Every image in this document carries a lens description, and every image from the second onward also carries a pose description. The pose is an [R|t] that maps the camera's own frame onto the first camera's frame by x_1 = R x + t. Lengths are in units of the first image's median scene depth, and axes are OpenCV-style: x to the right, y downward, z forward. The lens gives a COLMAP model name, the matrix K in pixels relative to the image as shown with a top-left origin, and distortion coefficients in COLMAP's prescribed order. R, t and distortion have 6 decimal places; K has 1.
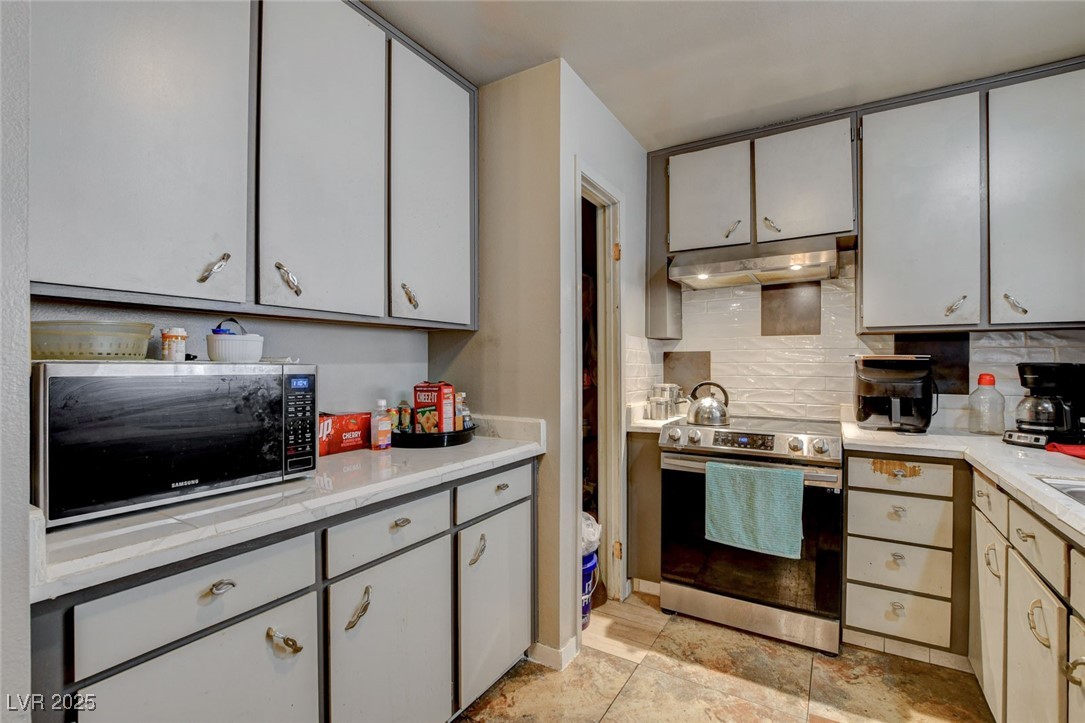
lens RADIAL K [[483.6, 0, 552.5], [0, 483.6, 360.9], [0, 0, 1]] dist [-0.023970, 0.002271]
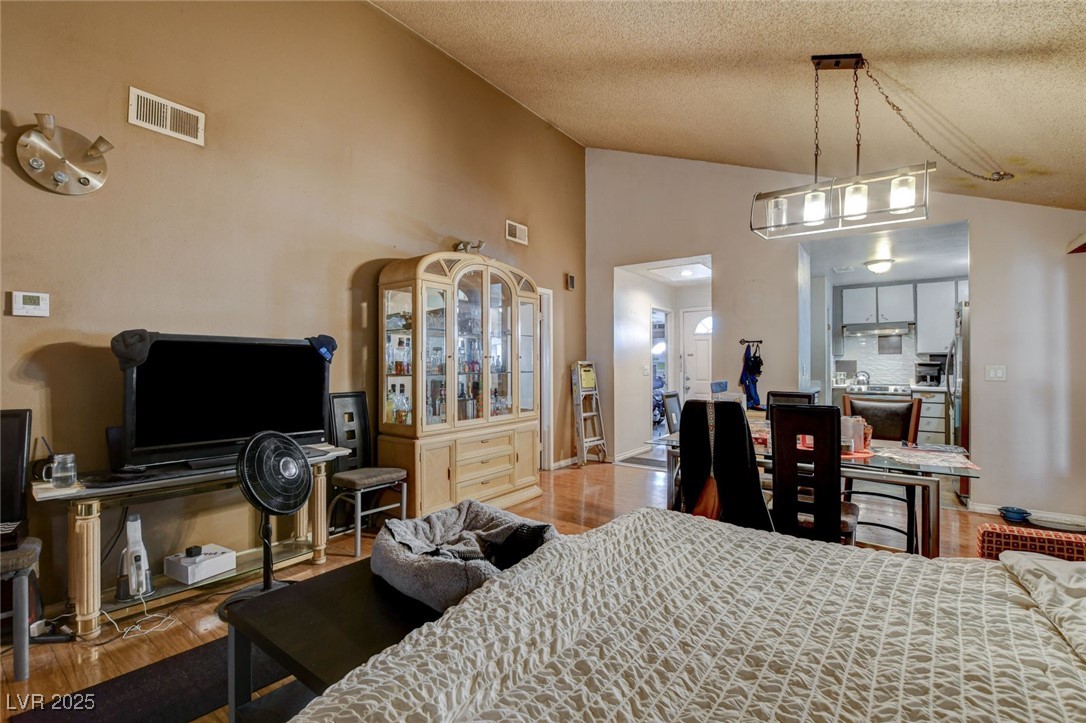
lens RADIAL K [[484.0, 0, 543.8], [0, 484.0, 355.7], [0, 0, 1]] dist [-0.023970, 0.002271]
pose [[0.994464, -0.000496, -0.105077, -1.355636], [-0.000986, 0.999901, -0.014055, -0.007169], [0.105074, 0.014081, 0.994365, -2.201522]]
